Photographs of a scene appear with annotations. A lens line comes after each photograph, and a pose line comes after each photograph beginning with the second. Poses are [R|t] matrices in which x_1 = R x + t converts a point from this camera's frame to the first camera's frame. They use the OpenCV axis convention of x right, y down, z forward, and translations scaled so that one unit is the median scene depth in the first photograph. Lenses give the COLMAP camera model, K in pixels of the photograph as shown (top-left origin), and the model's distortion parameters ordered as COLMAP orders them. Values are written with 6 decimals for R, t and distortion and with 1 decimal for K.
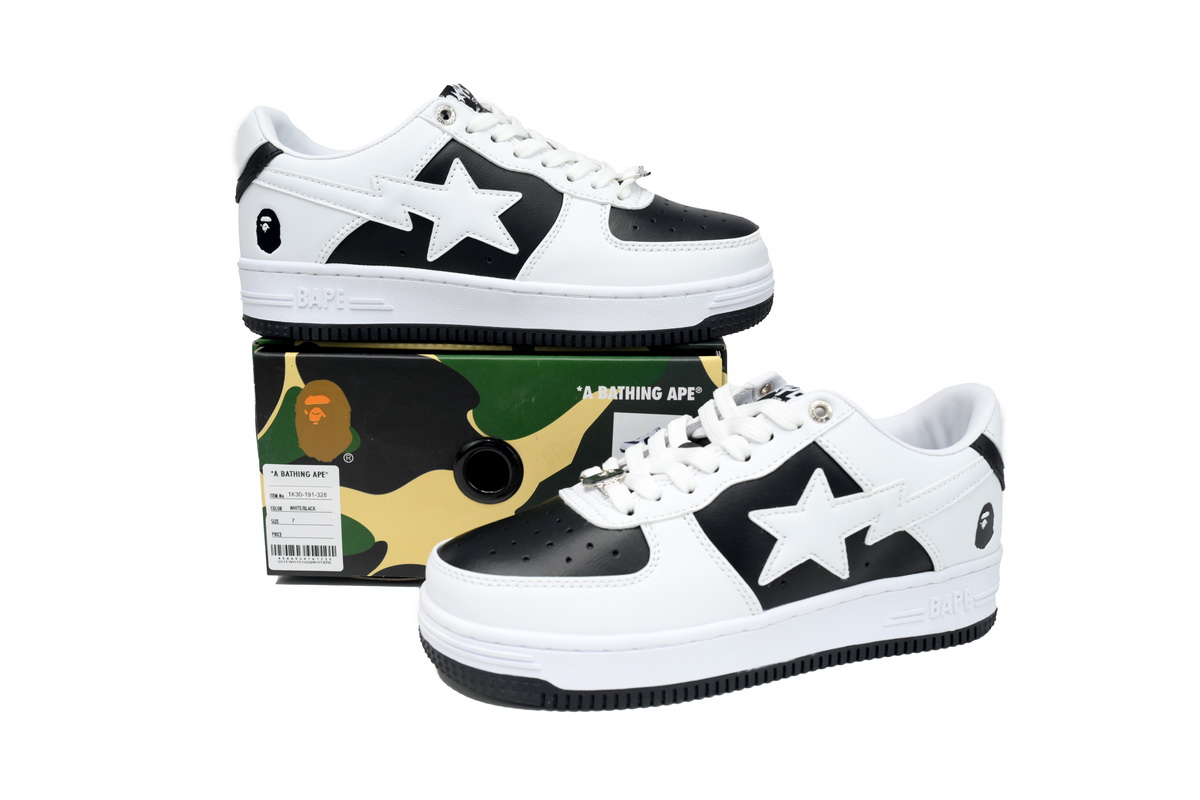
lens RADIAL K [[1142.7, 0, 600.0], [0, 1142.7, 400.0], [0, 0, 1]] dist [0.006387, 0.004700]
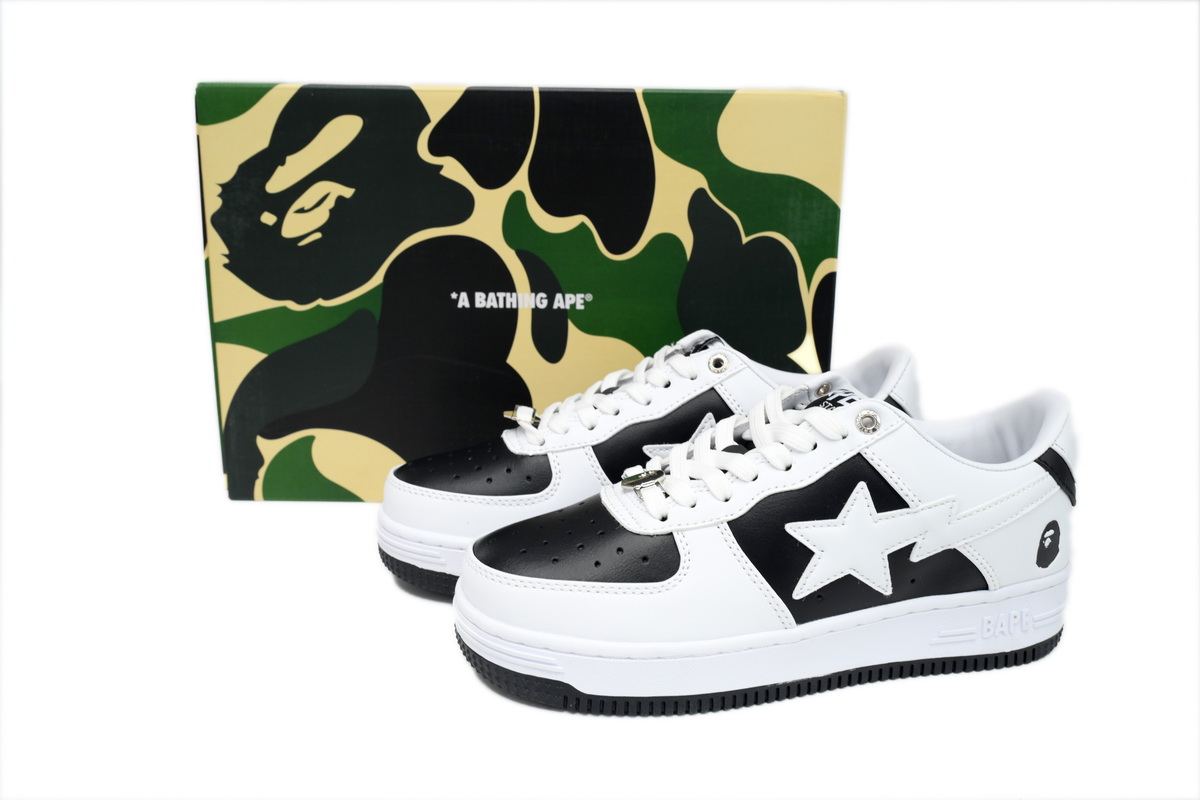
lens RADIAL K [[1142.7, 0, 600.0], [0, 1142.7, 400.0], [0, 0, 1]] dist [0.006387, 0.004700]
pose [[0.990918, 0.035829, -0.129607, 0.094480], [-0.028556, 0.997935, 0.057540, -0.057360], [0.131400, -0.053317, 0.989895, 0.022666]]
